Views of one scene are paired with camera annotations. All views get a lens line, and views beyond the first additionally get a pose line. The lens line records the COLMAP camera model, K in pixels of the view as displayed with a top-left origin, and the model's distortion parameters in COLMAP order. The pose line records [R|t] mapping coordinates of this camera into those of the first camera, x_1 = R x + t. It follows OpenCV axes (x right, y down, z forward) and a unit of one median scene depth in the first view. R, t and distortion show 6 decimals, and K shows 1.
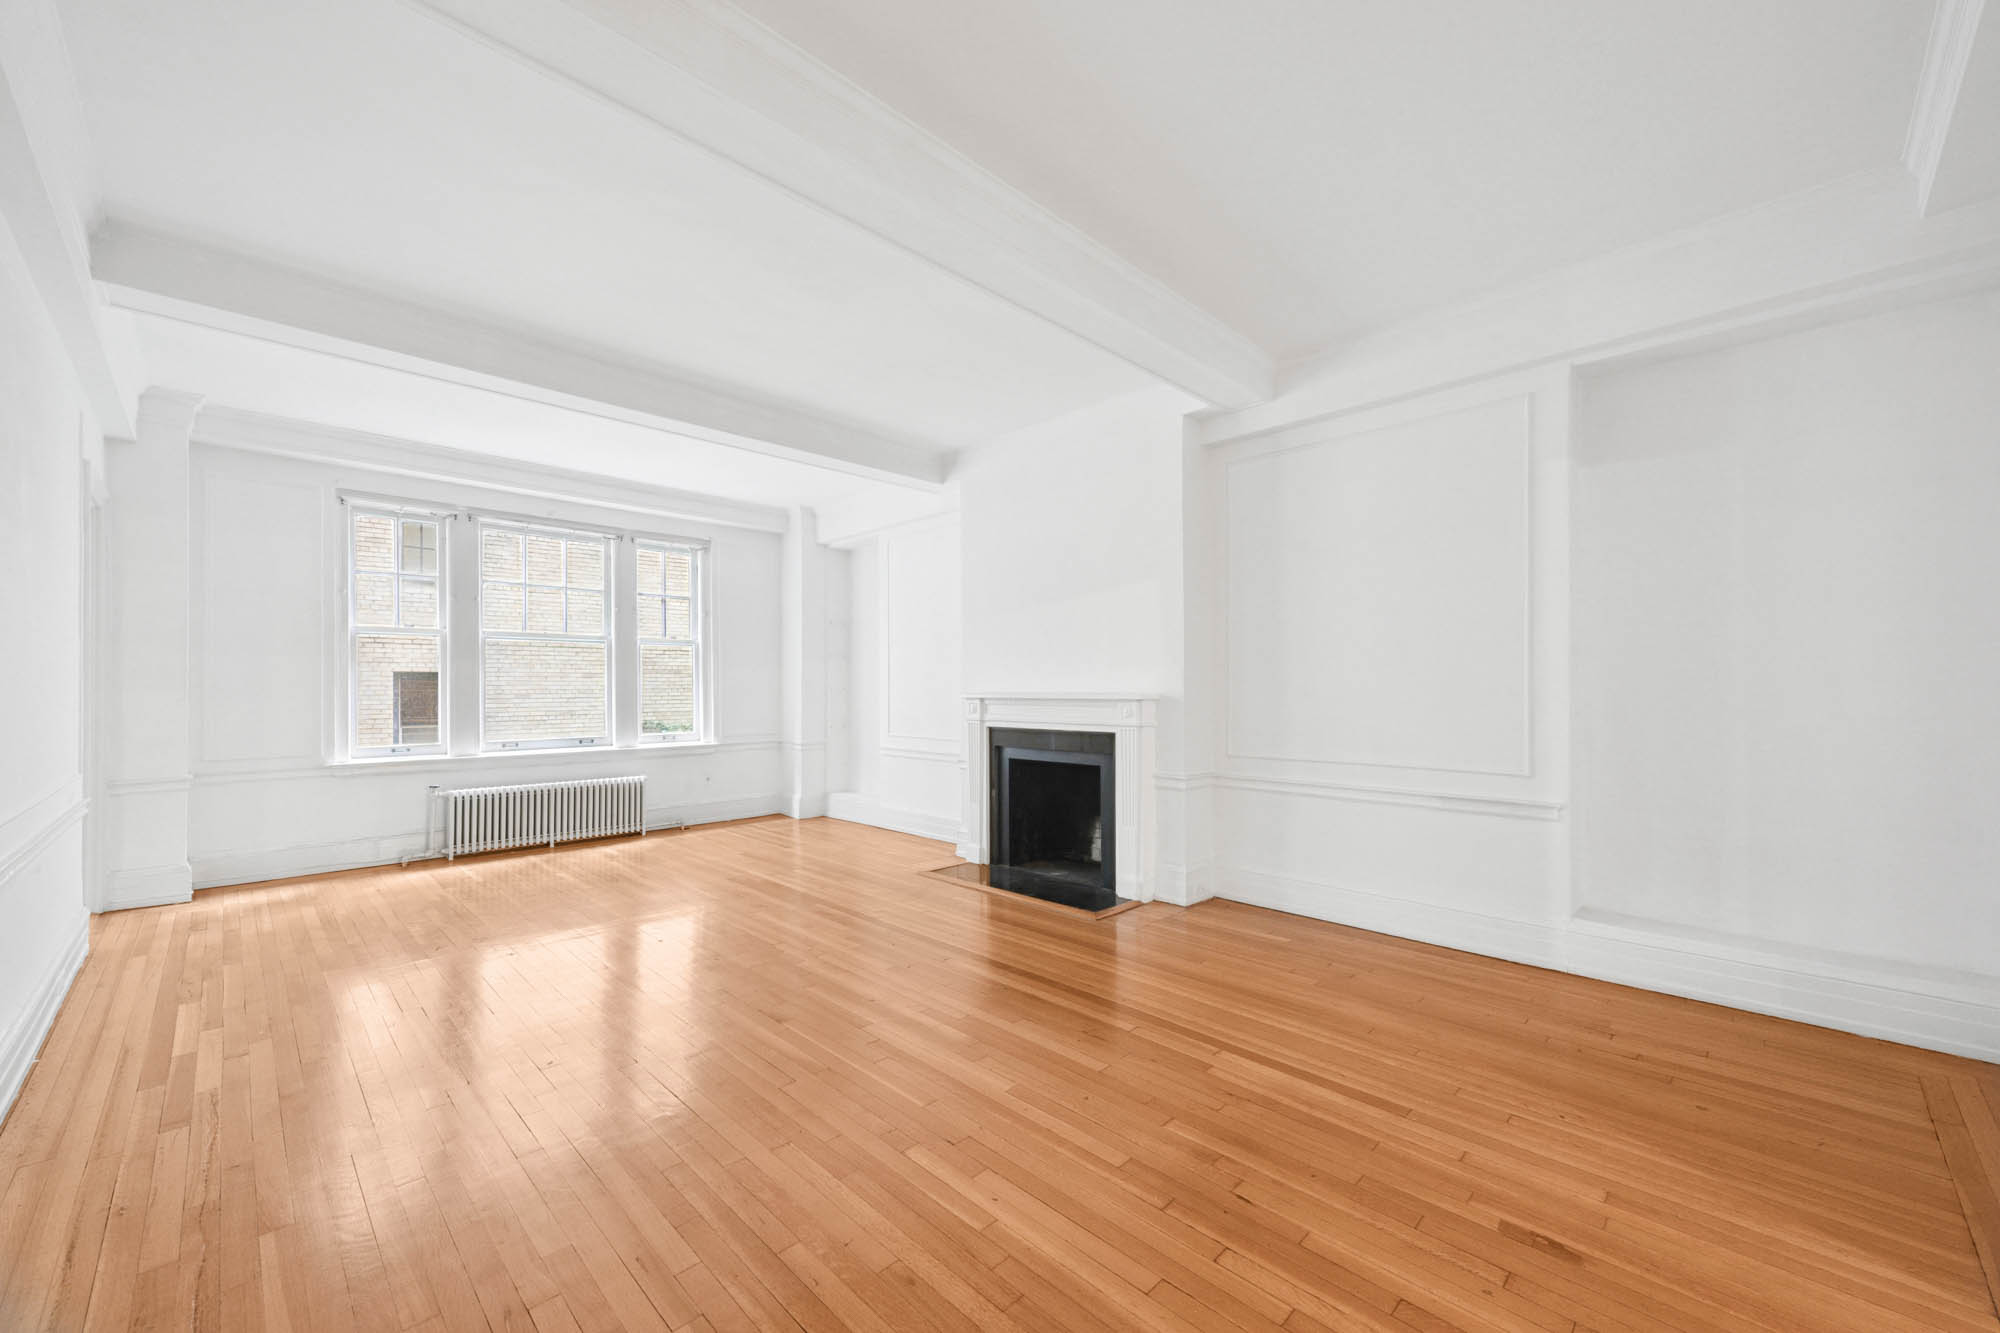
lens RADIAL K [[771.7, 0, 1027.0], [0, 771.7, 687.7], [0, 0, 1]] dist [0.000015, 0.000097]
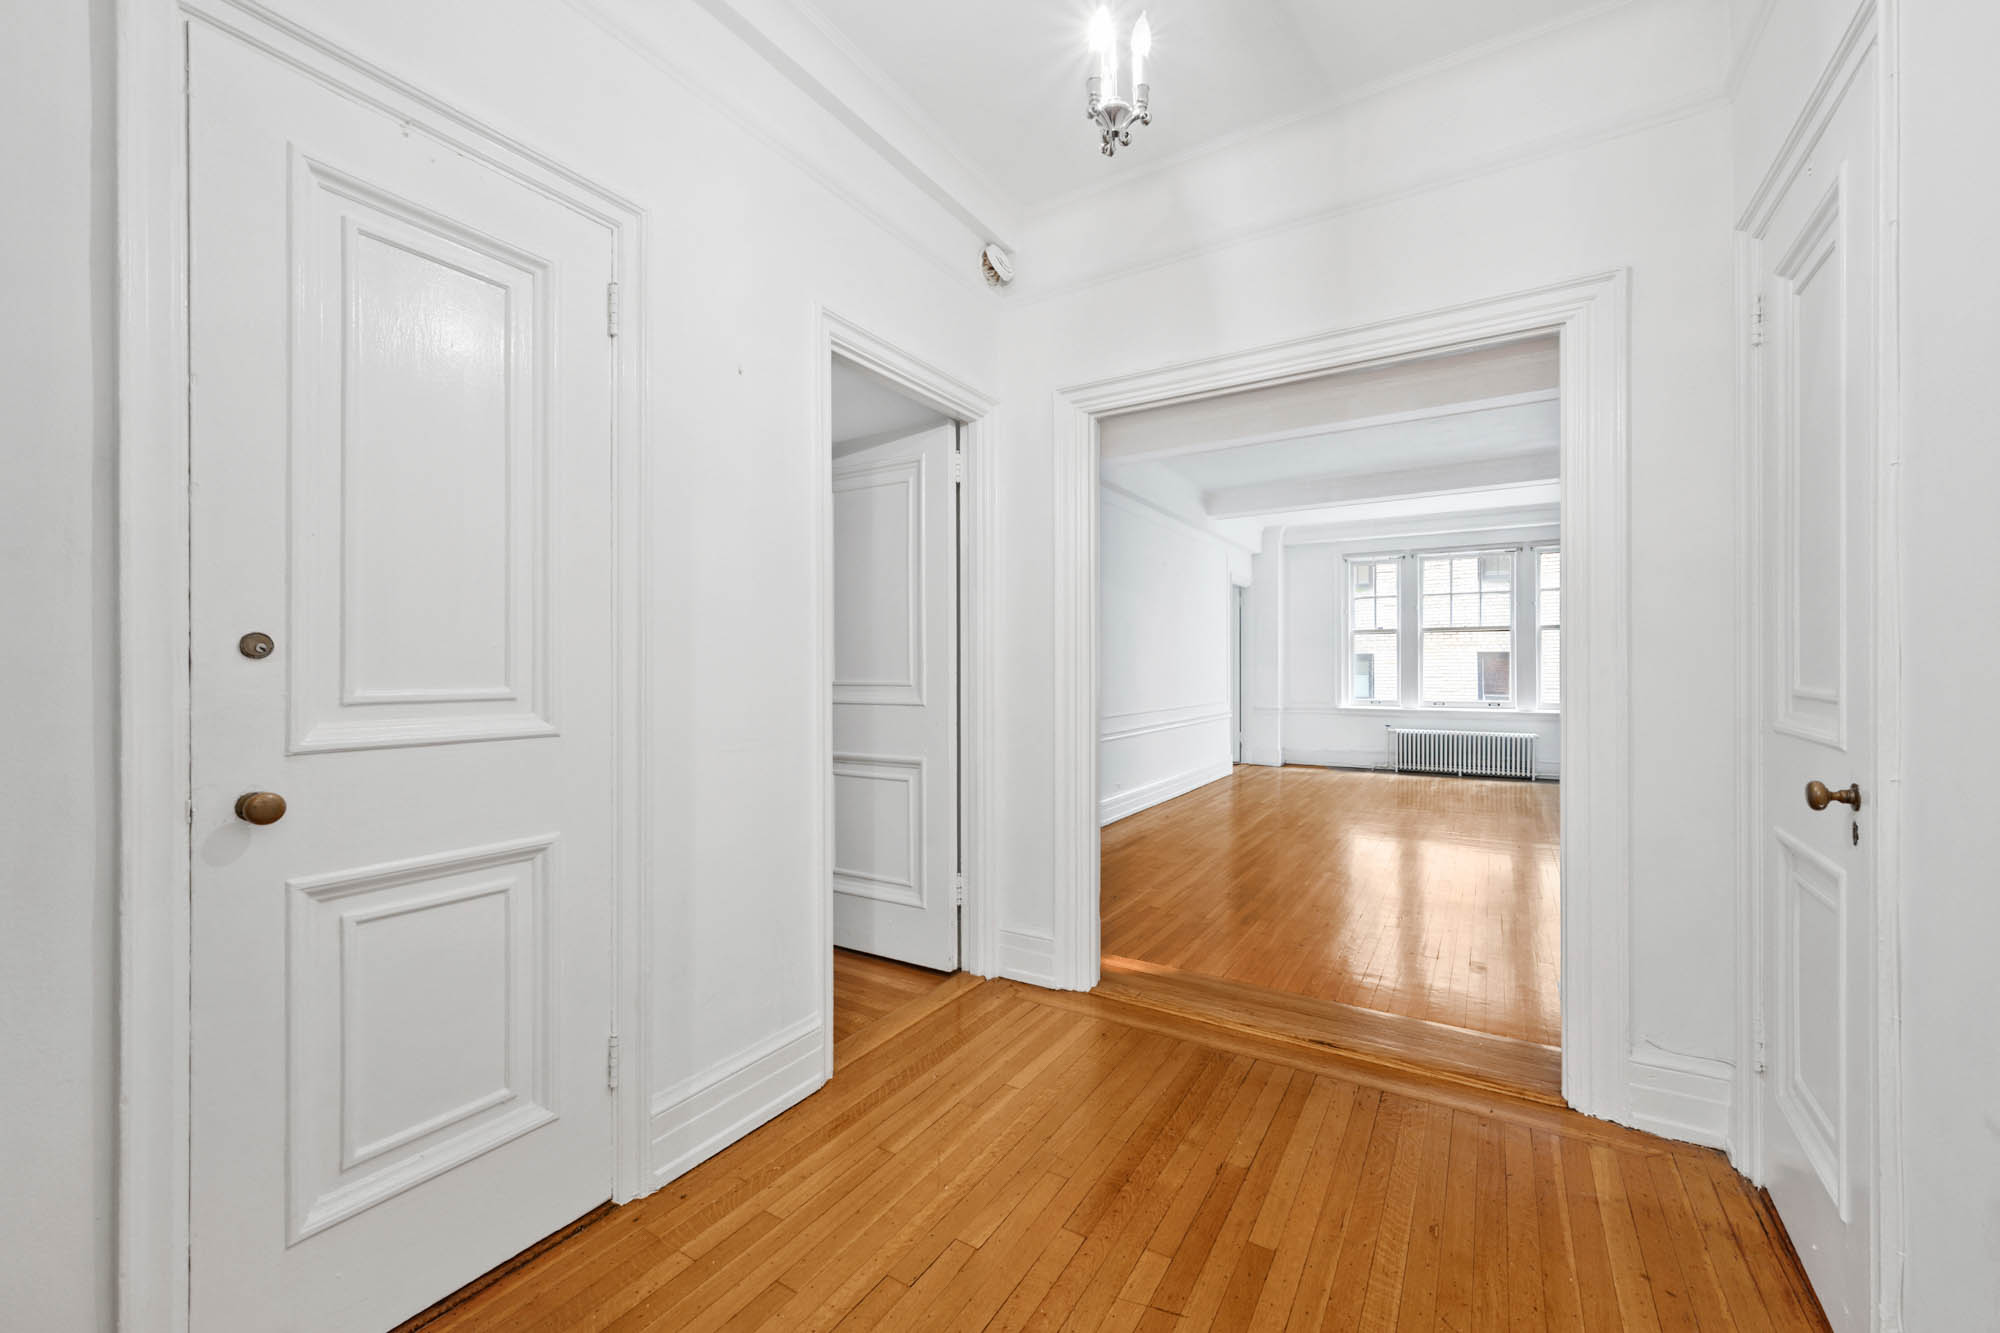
lens RADIAL K [[793.8, 0, 1000.0], [0, 793.8, 666.5], [0, 0, 1]] dist [0.043470, -0.000128]
pose [[0.206958, 0.000435, -0.978350, 0.695206], [0.003886, 0.999992, 0.001266, -0.002402], [0.978342, -0.004064, 0.206955, -0.151489]]
